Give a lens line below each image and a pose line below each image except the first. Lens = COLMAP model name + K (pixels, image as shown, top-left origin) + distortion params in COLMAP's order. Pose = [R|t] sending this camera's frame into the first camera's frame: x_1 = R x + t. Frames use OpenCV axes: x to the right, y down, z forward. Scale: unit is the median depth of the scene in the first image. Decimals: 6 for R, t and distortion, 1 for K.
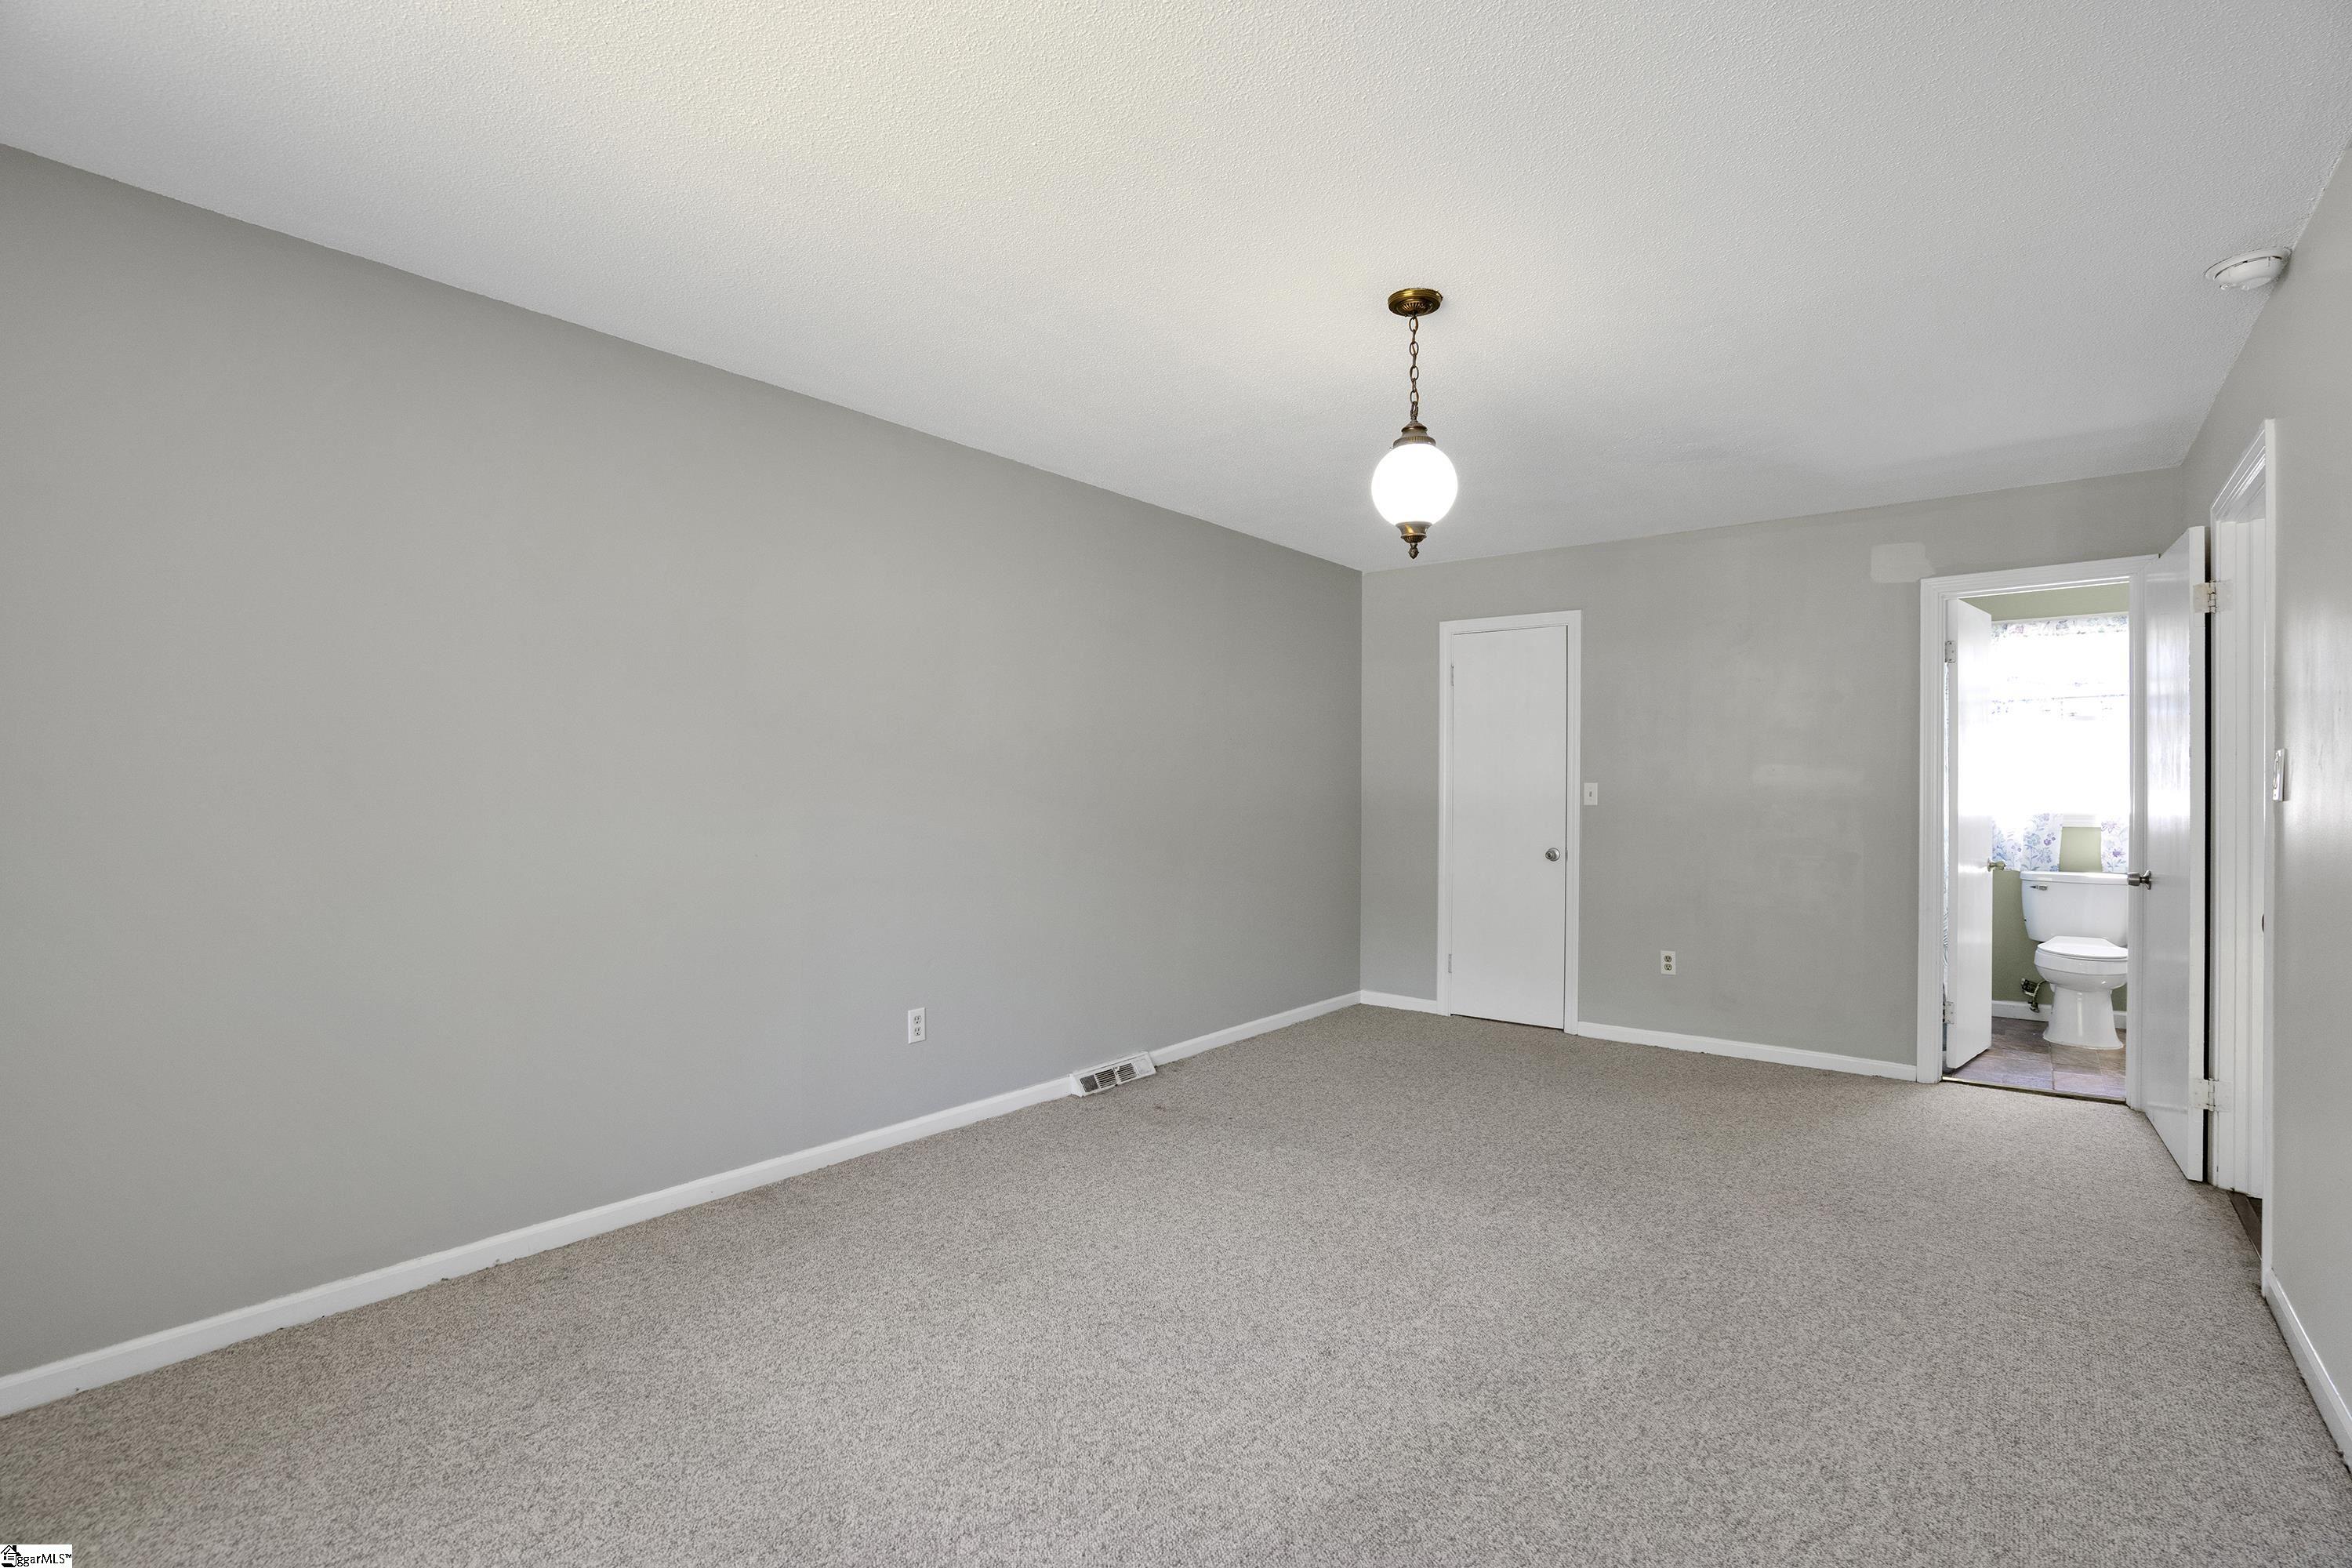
lens RADIAL K [[1065.1, 0, 1176.0], [0, 1065.1, 784.0], [0, 0, 1]] dist [-0.060981, 0.023720]
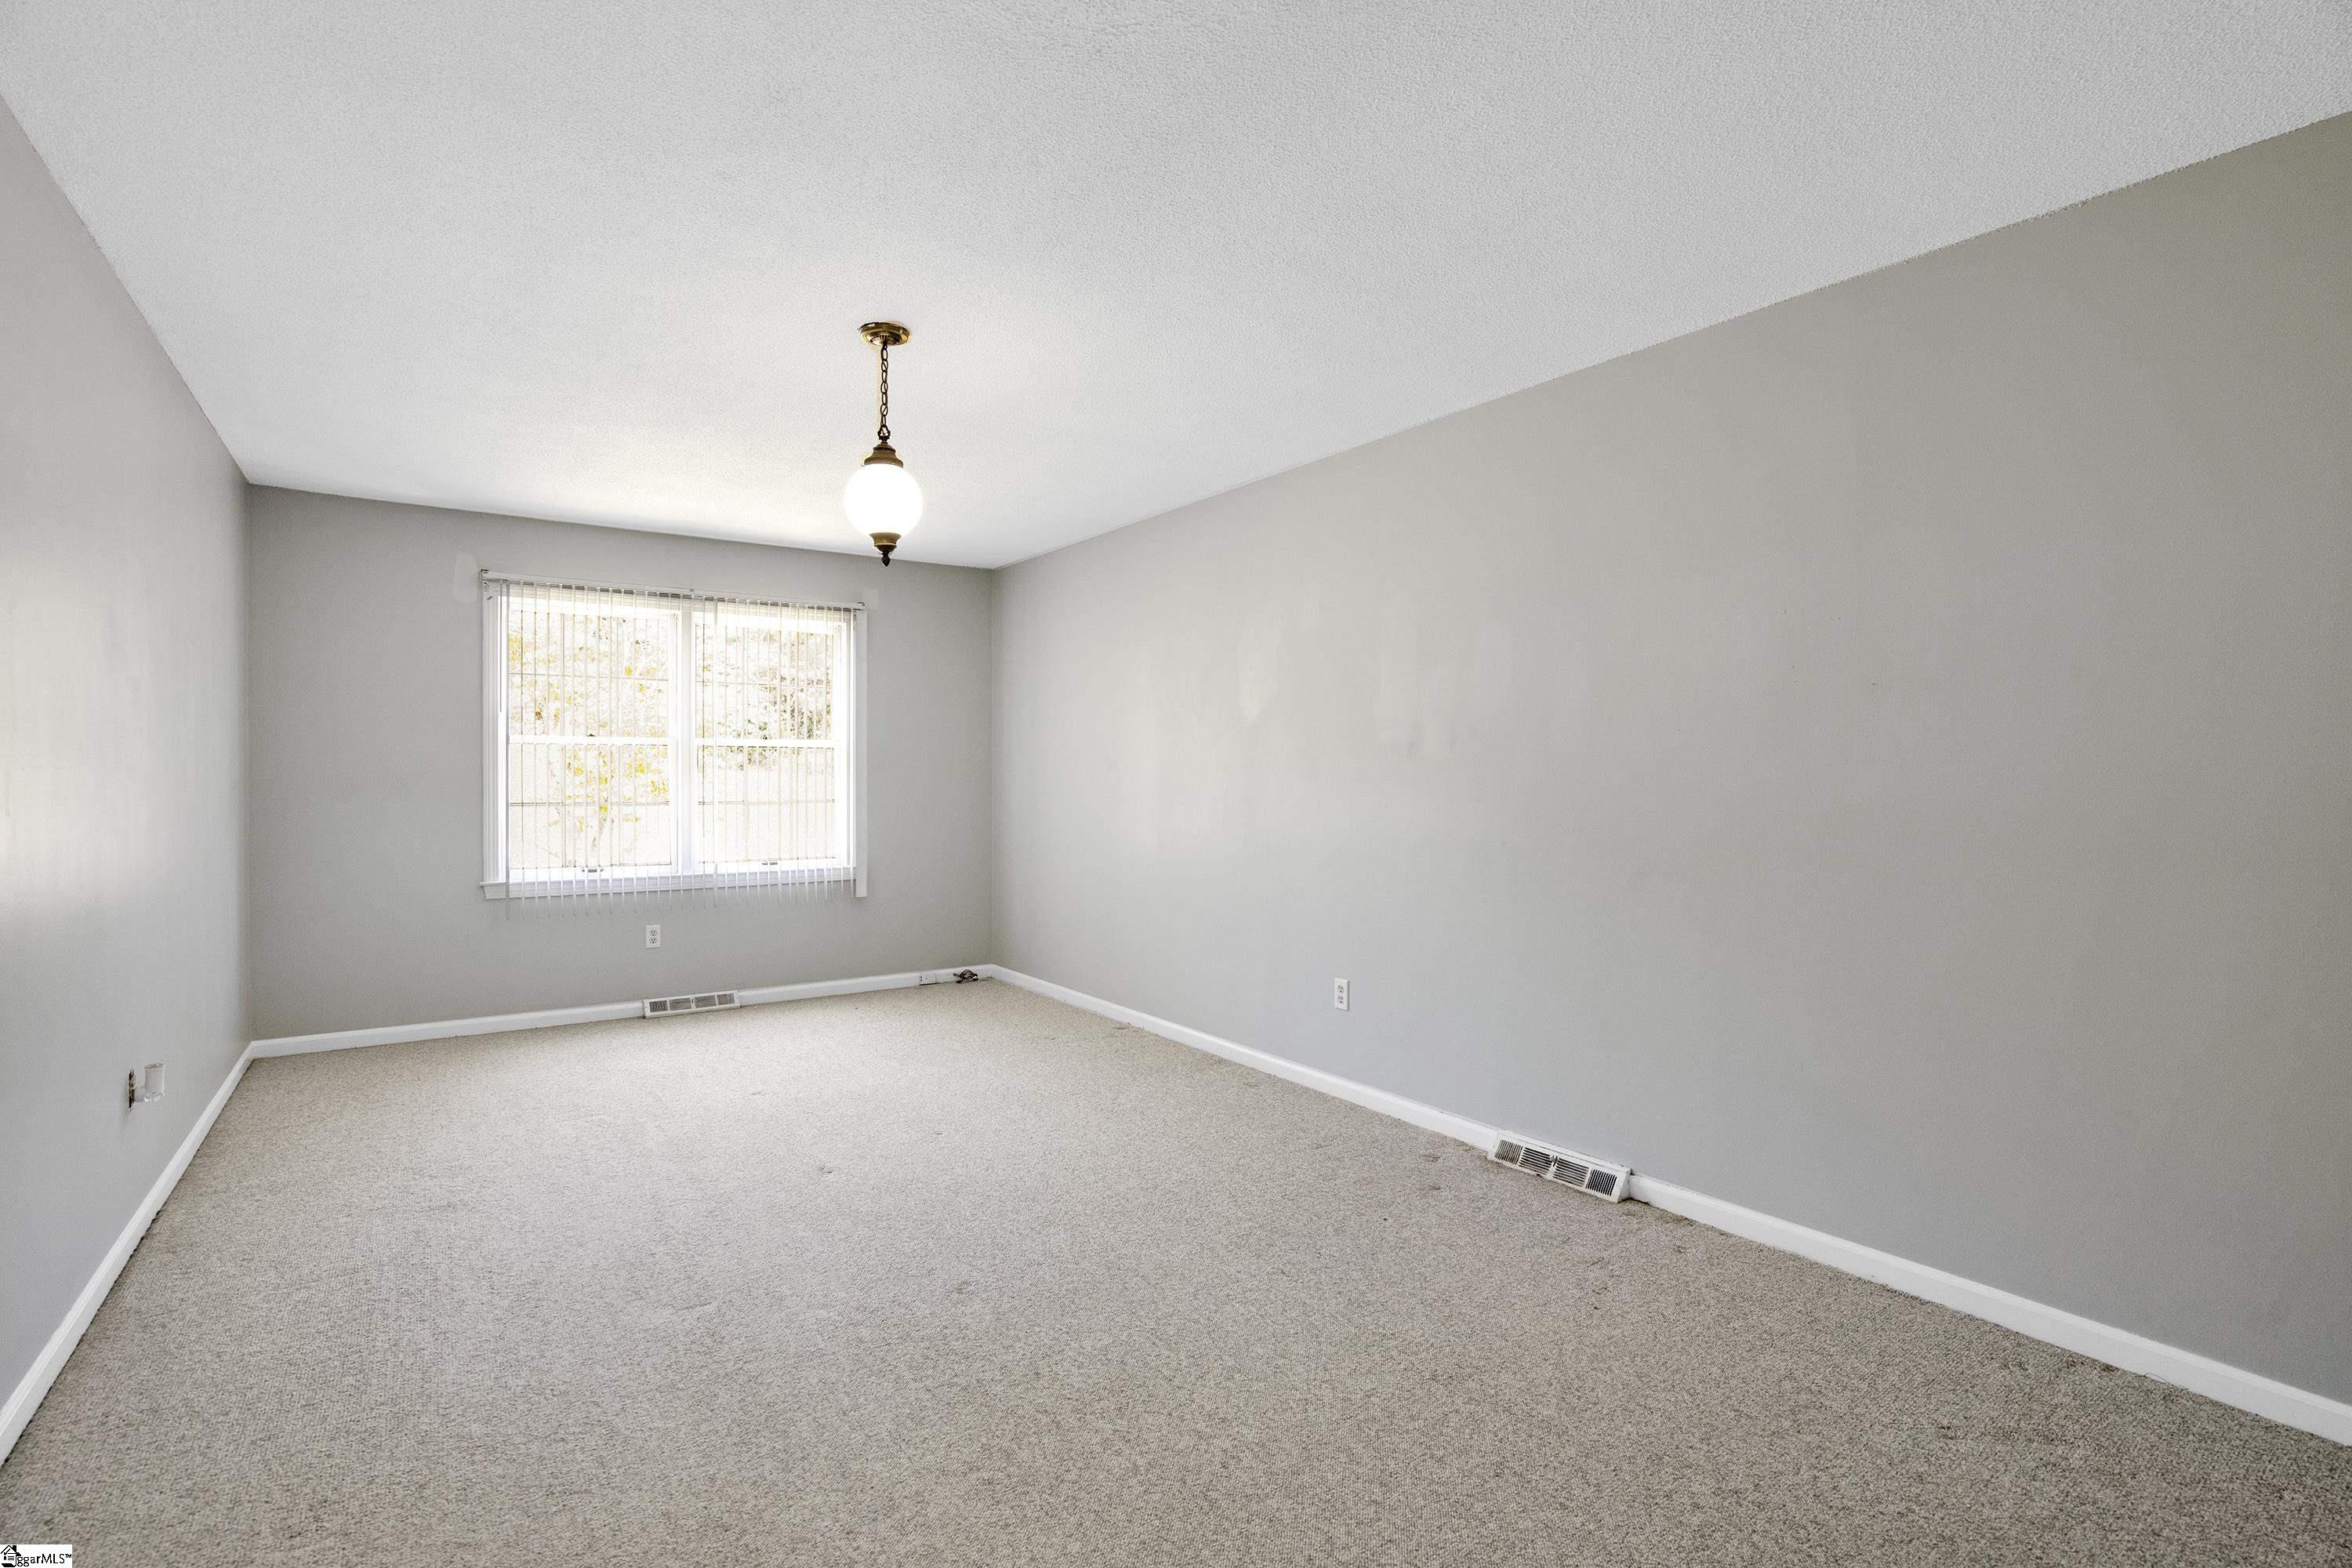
lens RADIAL K [[1065.1, 0, 1176.0], [0, 1065.1, 784.0], [0, 0, 1]] dist [-0.060981, 0.023720]
pose [[-0.262443, 0.006628, -0.964925, 0.859473], [-0.000589, 0.999975, 0.007029, 0.003297], [0.964947, 0.002413, -0.262432, 1.123362]]
